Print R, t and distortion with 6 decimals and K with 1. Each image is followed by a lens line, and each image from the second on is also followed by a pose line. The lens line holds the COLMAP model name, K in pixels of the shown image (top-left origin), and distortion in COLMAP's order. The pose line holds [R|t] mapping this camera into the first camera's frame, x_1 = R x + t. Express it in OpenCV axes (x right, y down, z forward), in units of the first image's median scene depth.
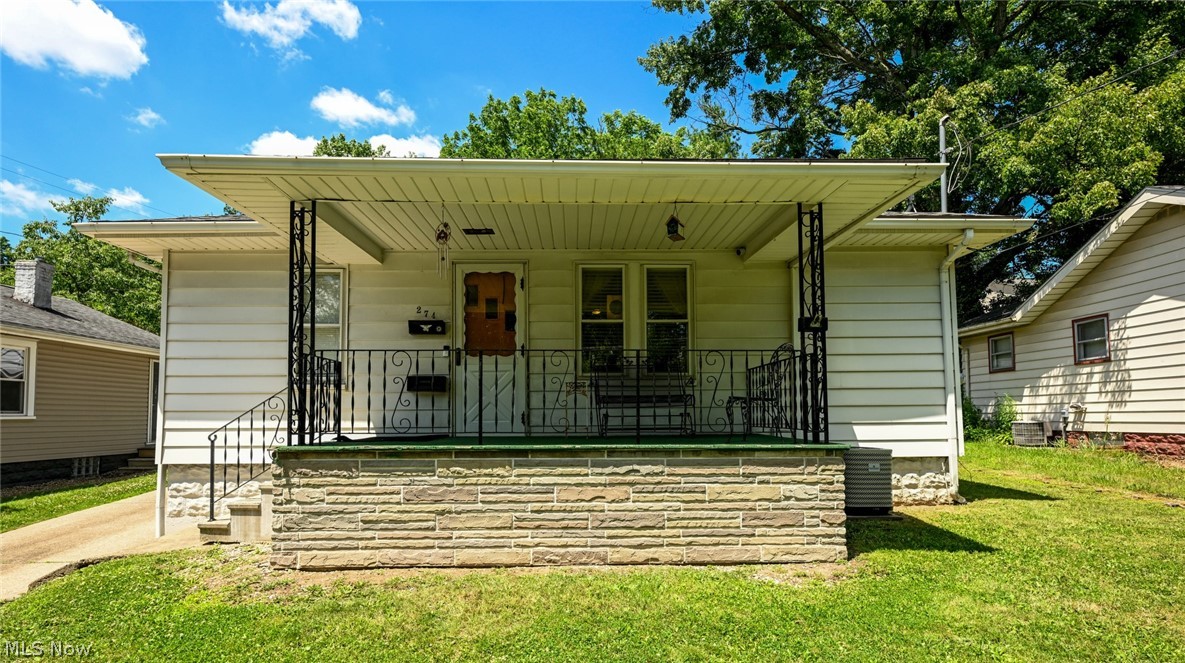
lens RADIAL K [[588.4, 0, 597.9], [0, 588.4, 390.4], [0, 0, 1]] dist [-0.001330, -0.000179]
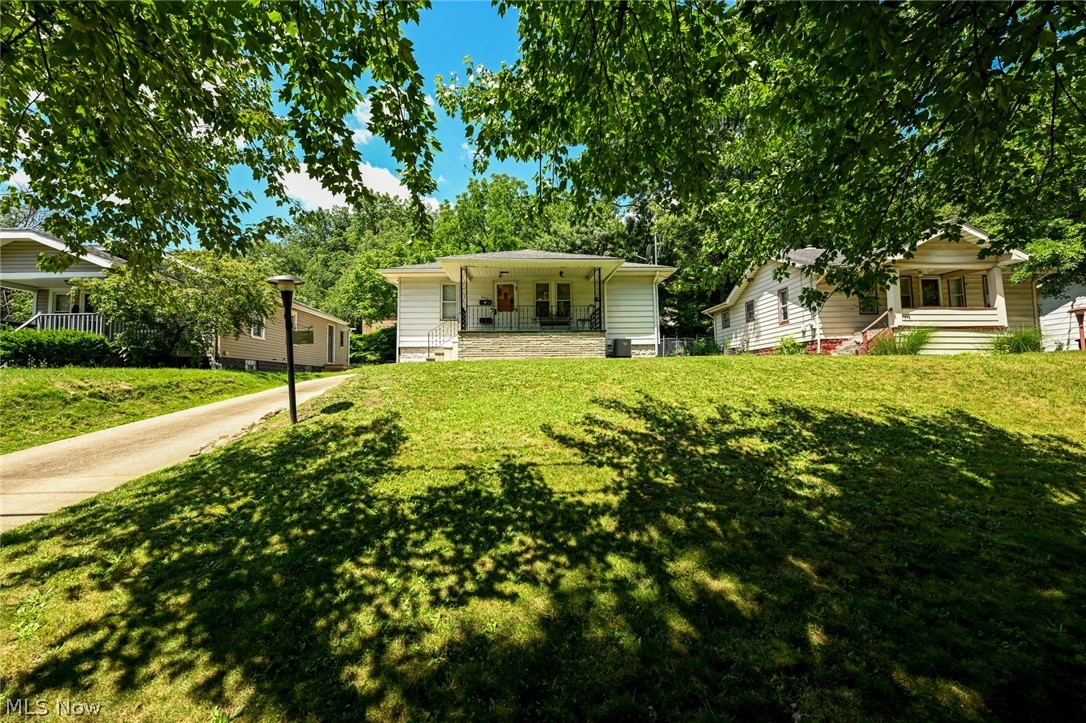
lens RADIAL K [[430.4, 0, 550.6], [0, 430.4, 355.2], [0, 0, 1]] dist [-0.000061, 0.000190]
pose [[0.999534, -0.005178, 0.030099, -0.018705], [0.005756, 0.999800, -0.019153, 0.211225], [-0.029994, 0.019318, 0.999363, -1.239924]]
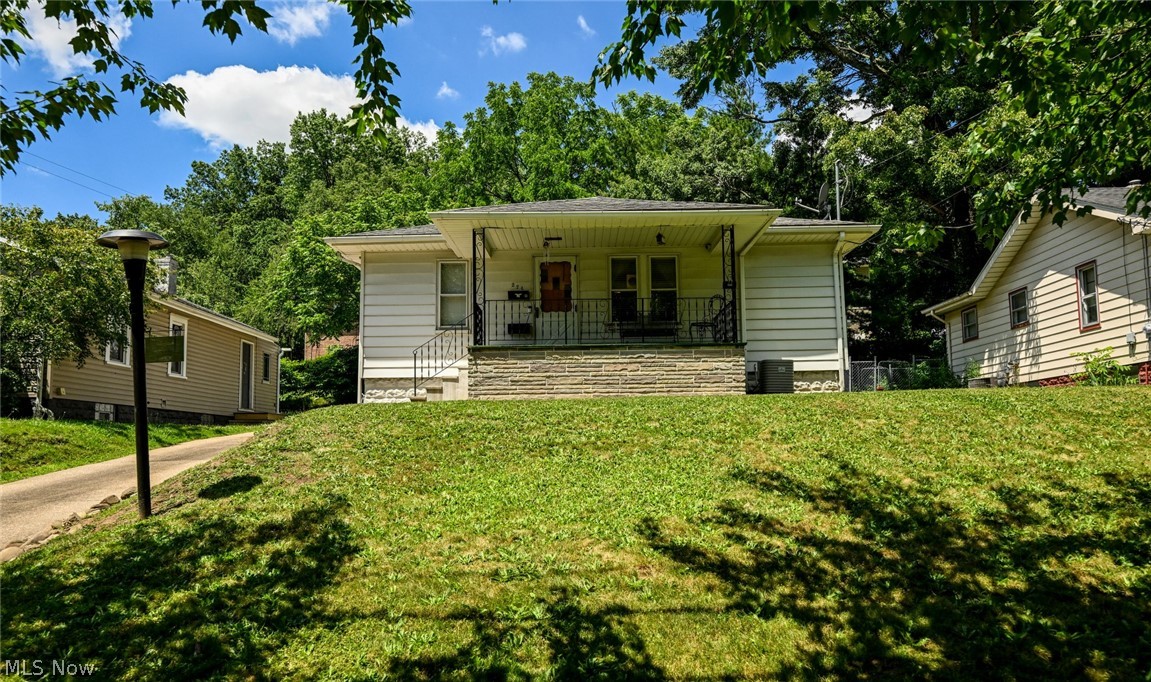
lens RADIAL K [[768.3, 0, 583.0], [0, 768.3, 372.5], [0, 0, 1]] dist [0.003350, -0.005278]
pose [[0.999238, -0.010738, -0.037528, -0.028280], [0.008757, 0.998580, -0.052556, 0.224879], [0.038039, 0.052187, 0.997913, -1.140971]]
